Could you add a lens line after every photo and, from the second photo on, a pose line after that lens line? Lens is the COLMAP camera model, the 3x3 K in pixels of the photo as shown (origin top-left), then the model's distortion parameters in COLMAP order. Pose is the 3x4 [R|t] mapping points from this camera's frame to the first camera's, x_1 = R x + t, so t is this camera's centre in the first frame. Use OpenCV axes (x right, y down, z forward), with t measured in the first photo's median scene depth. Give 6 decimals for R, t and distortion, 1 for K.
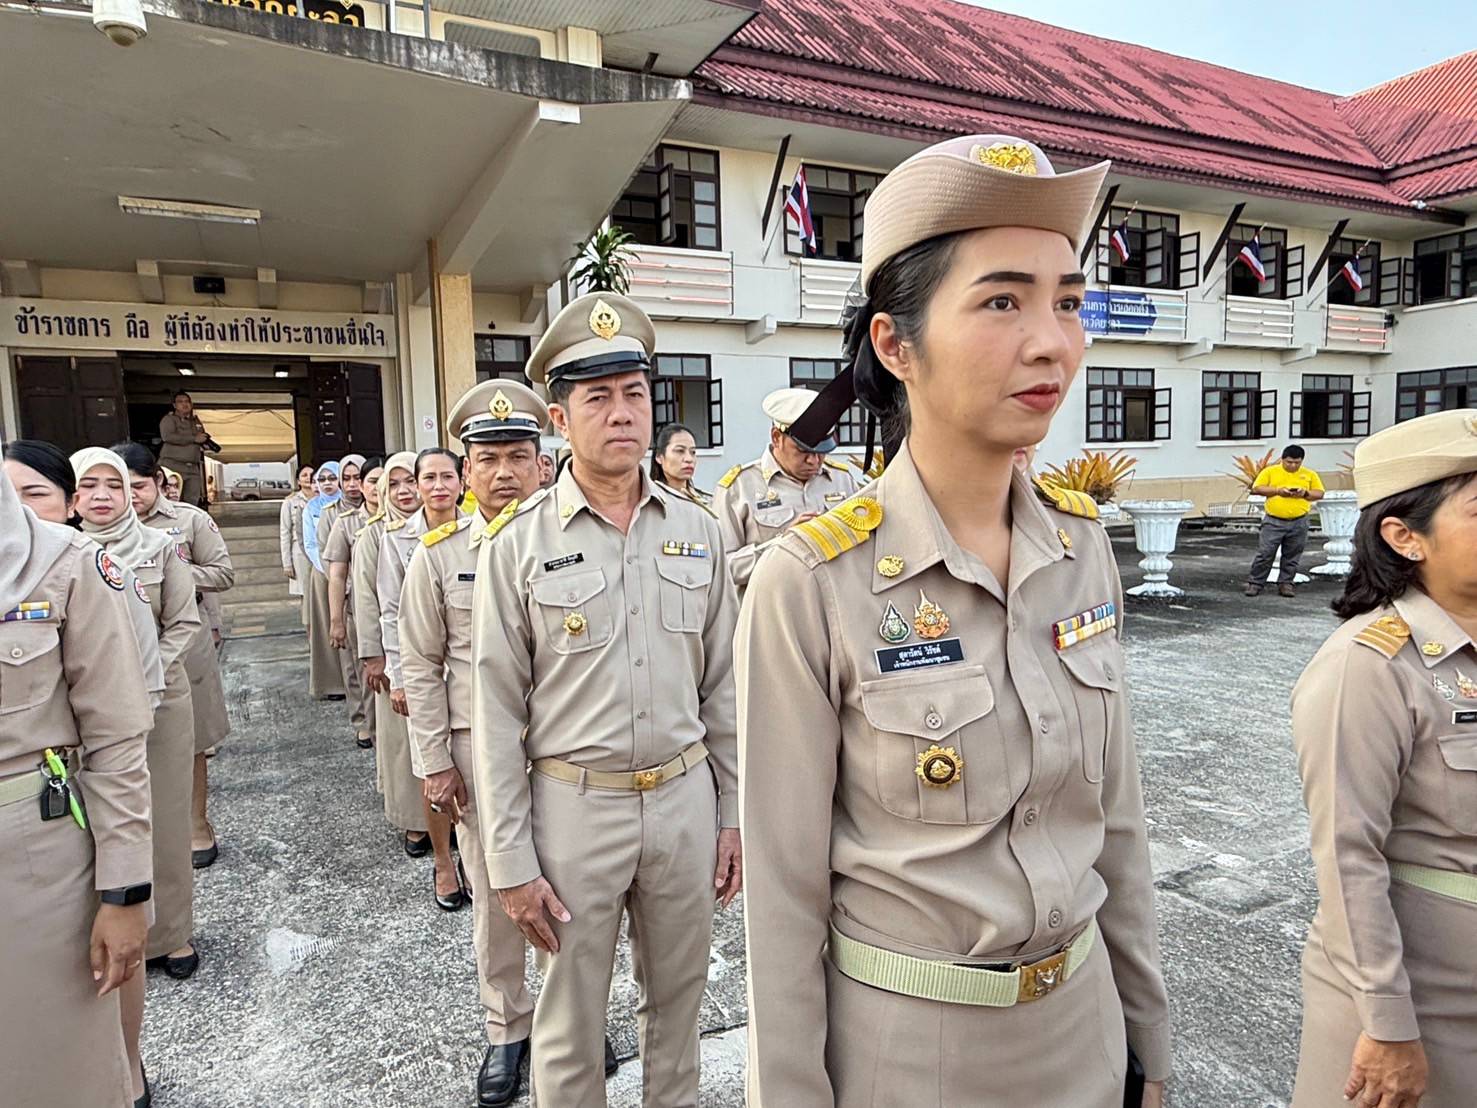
lens RADIAL K [[936.3, 0, 736.1], [0, 936.3, 555.3], [0, 0, 1]] dist [0.001480, -0.000812]
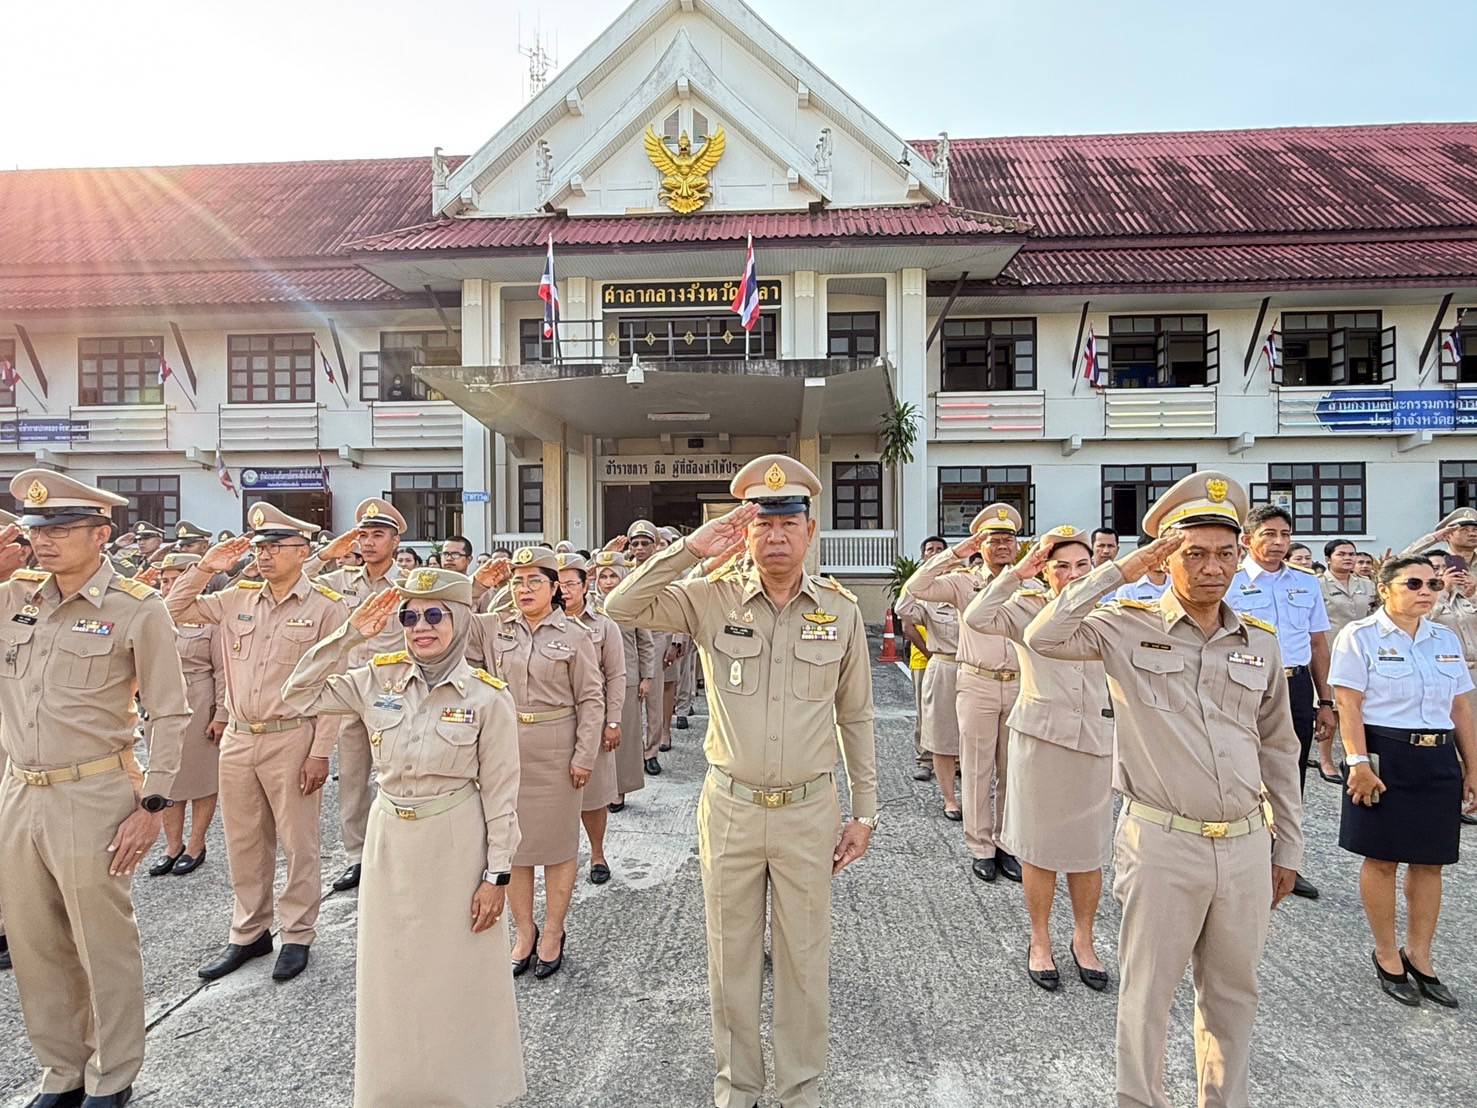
lens RADIAL K [[903.0, 0, 730.7], [0, 903.0, 551.7], [0, 0, 1]] dist [-0.003703, 0.001023]
pose [[0.865114, 0.021682, -0.501106, 0.320517], [-0.062996, 0.995851, -0.065667, 0.020199], [0.497603, 0.088377, 0.862891, -0.379675]]
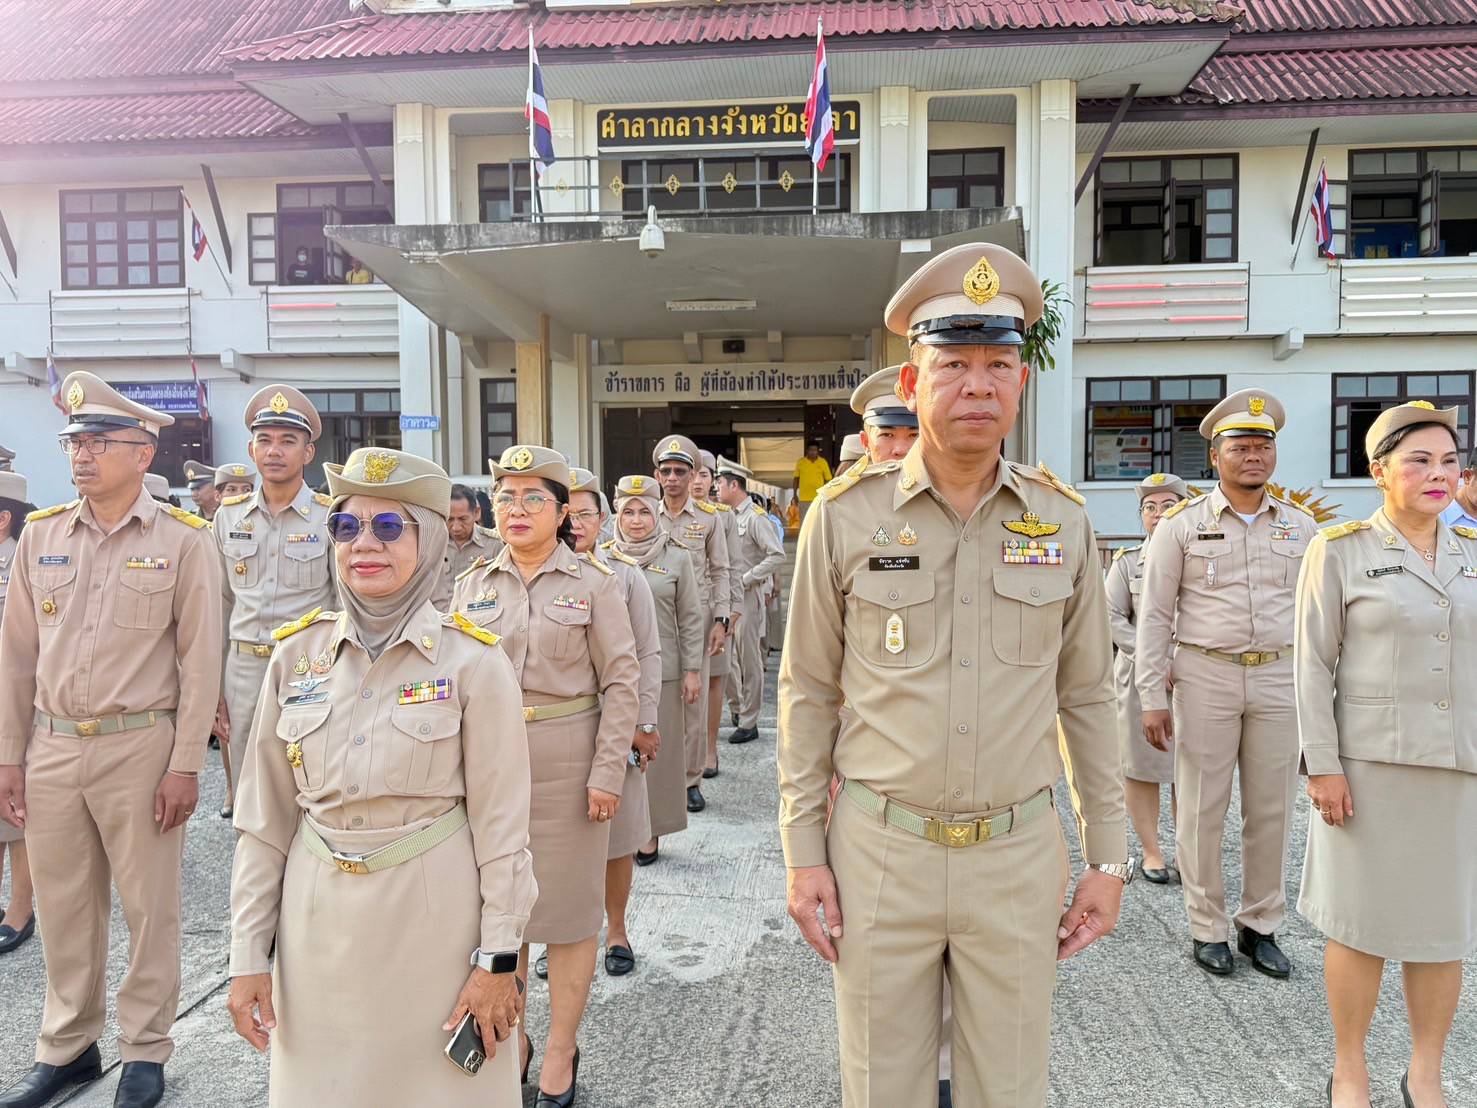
lens RADIAL K [[1268.4, 0, 733.8], [0, 1268.4, 565.8], [0, 0, 1]] dist [0.097025, -0.173168]
pose [[0.848557, 0.043974, -0.527273, 0.297544], [-0.064413, 0.997714, -0.020455, 0.029131], [0.525168, 0.051320, 0.849450, -0.360906]]
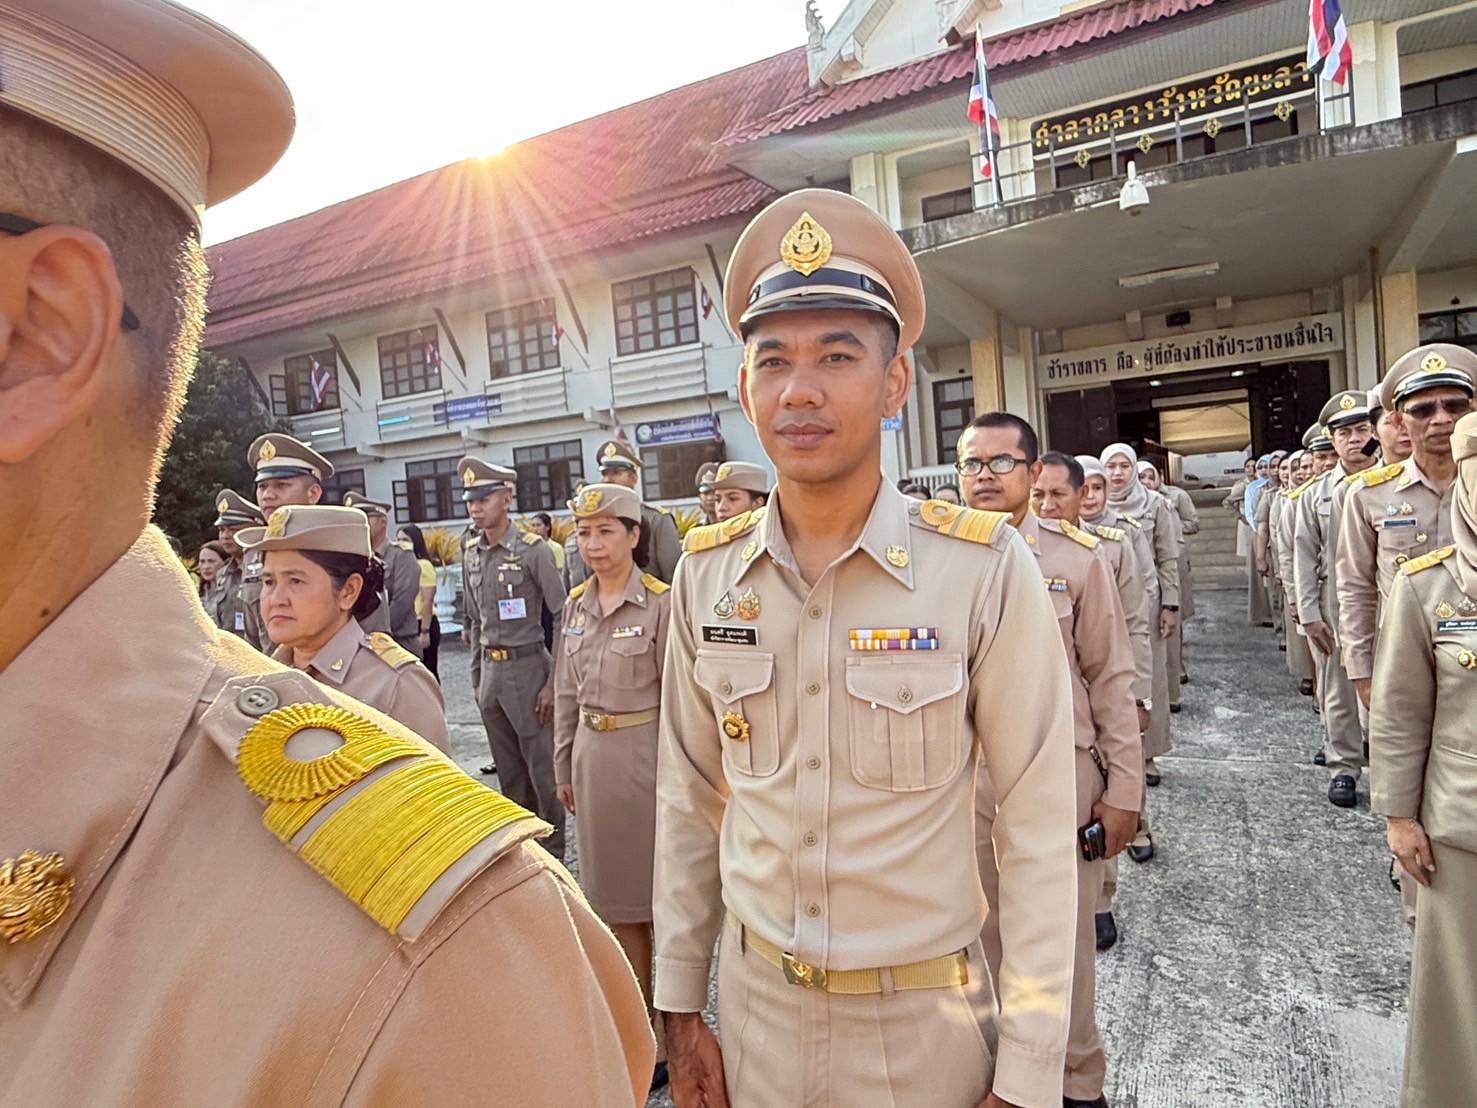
lens RADIAL K [[936.3, 0, 714.3], [0, 936.3, 547.4], [0, 0, 1]] dist [0.001480, -0.000812]
pose [[0.571438, 0.010193, -0.820582, 0.113035], [-0.008457, 0.999943, 0.006532, 0.016286], [0.820601, 0.003207, 0.571492, -0.219354]]
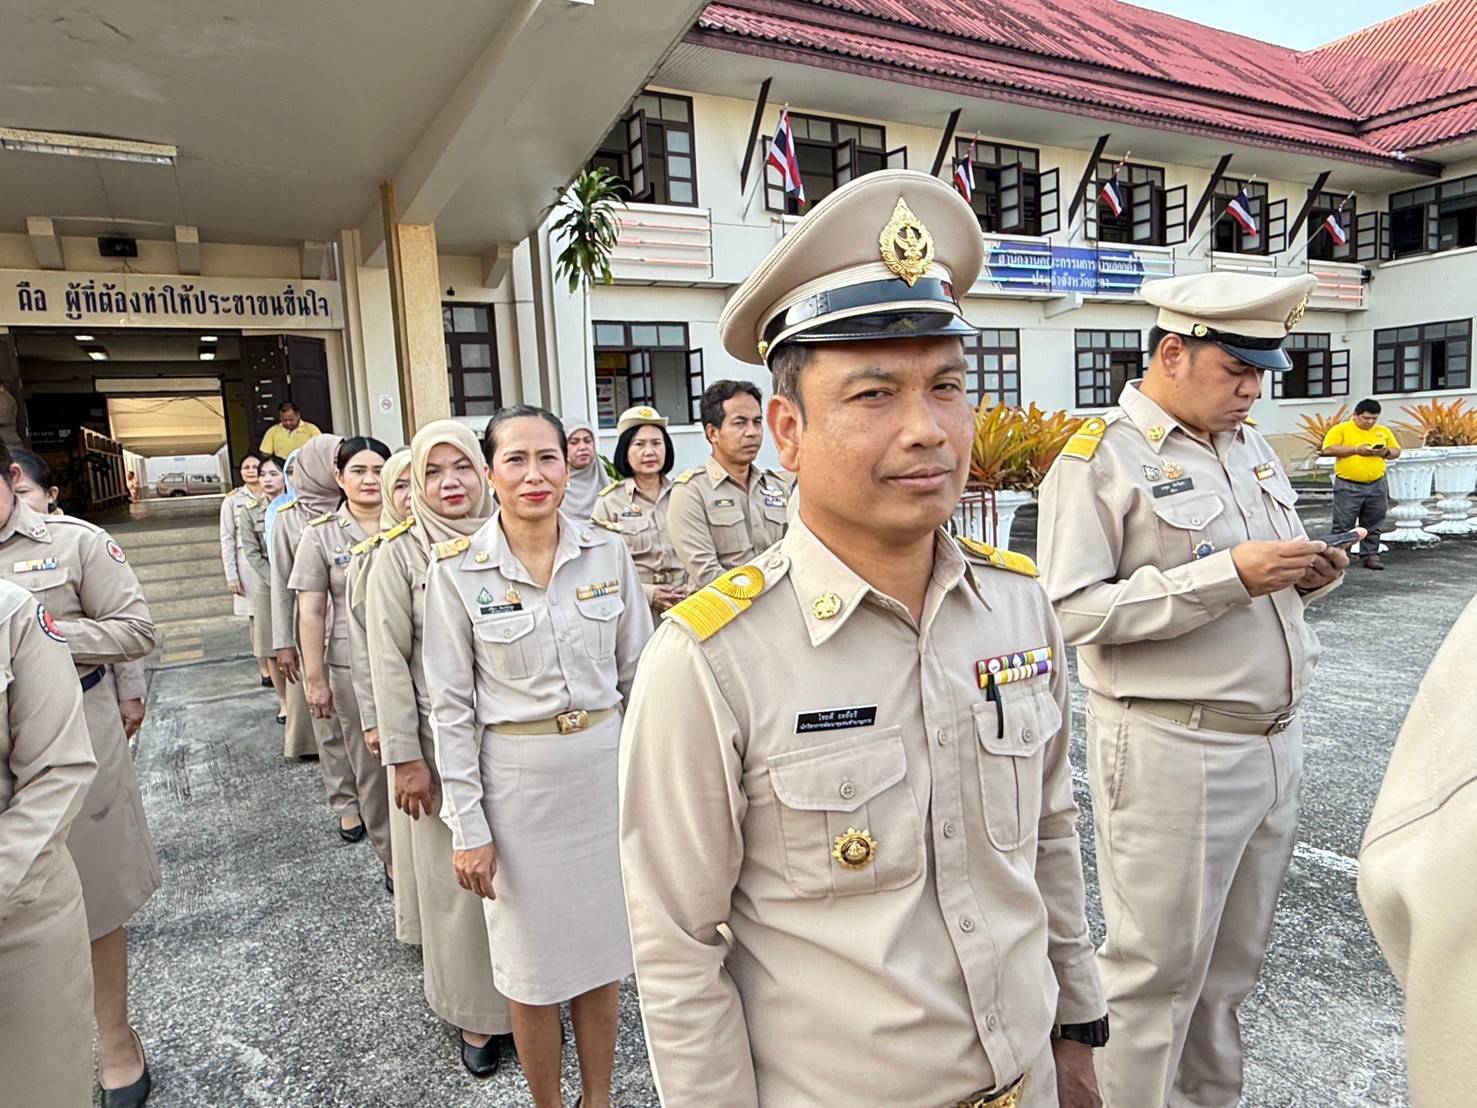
lens RADIAL K [[936.3, 0, 731.8], [0, 936.3, 543.5], [0, 0, 1]] dist [0.001480, -0.000812]
pose [[0.997881, -0.034613, 0.055091, -0.055533], [0.034056, 0.999359, 0.011015, -0.008293], [-0.055437, -0.009115, 0.998421, 0.104869]]
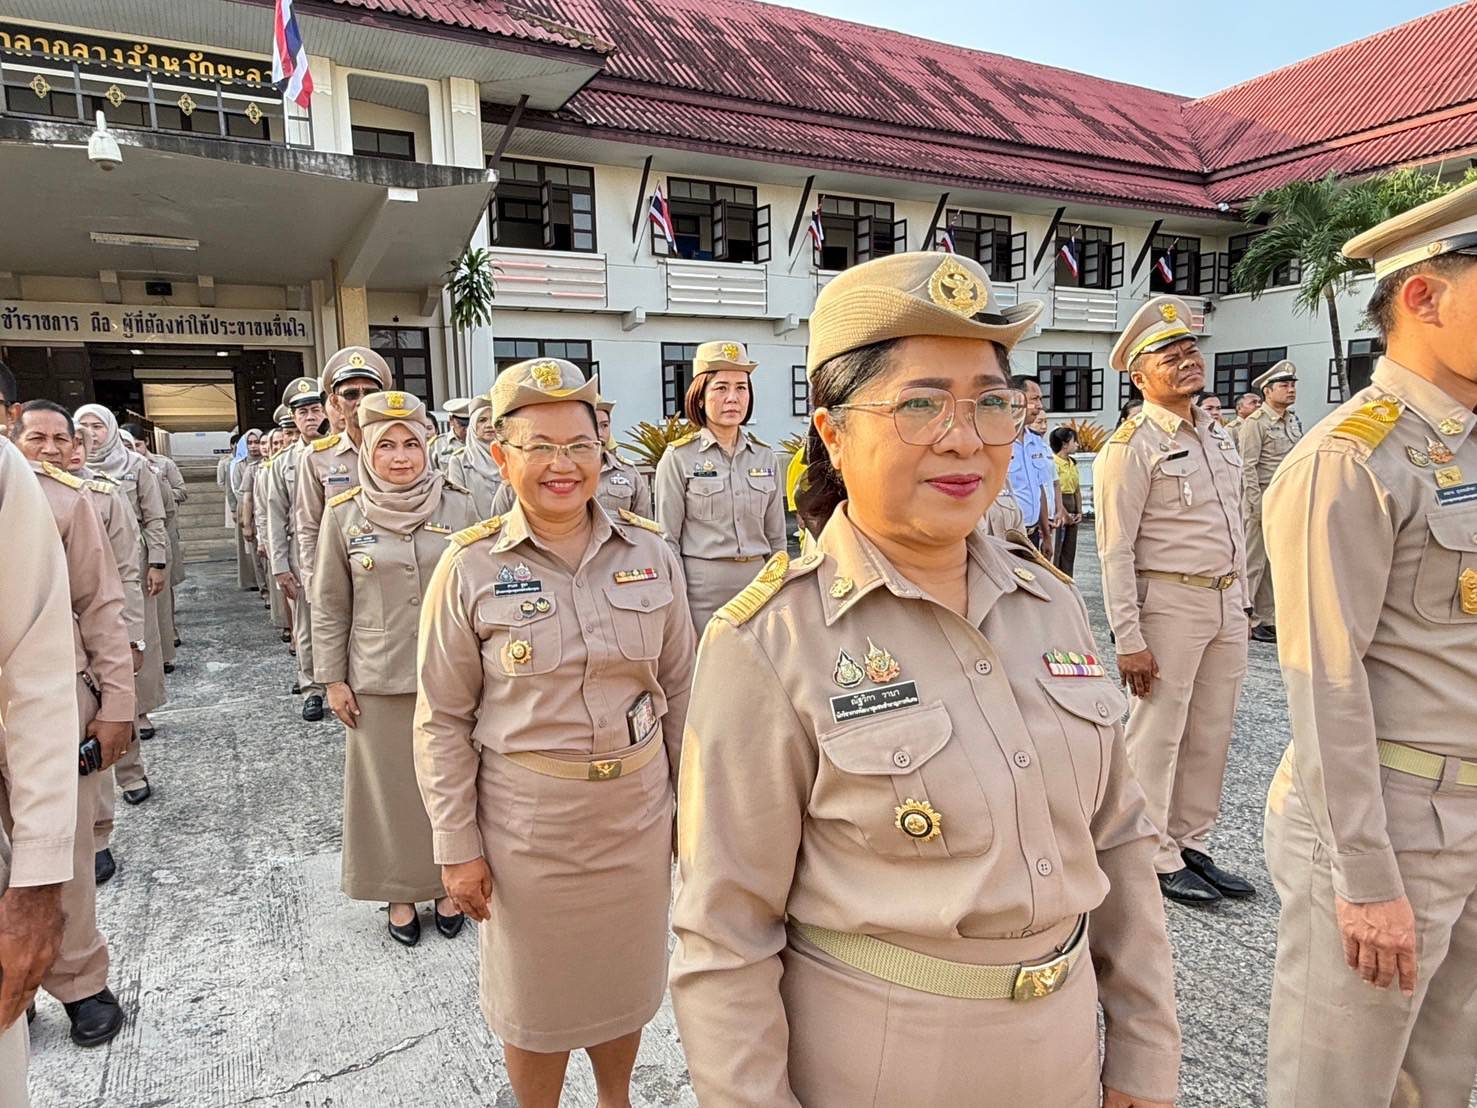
lens RADIAL K [[936.3, 0, 722.9], [0, 936.3, 555.1], [0, 0, 1]] dist [0.001480, -0.000812]
pose [[0.999490, -0.004346, 0.031633, 0.130653], [0.003320, 0.999468, 0.032433, 0.023788], [-0.031758, -0.032311, 0.998973, -0.249323]]
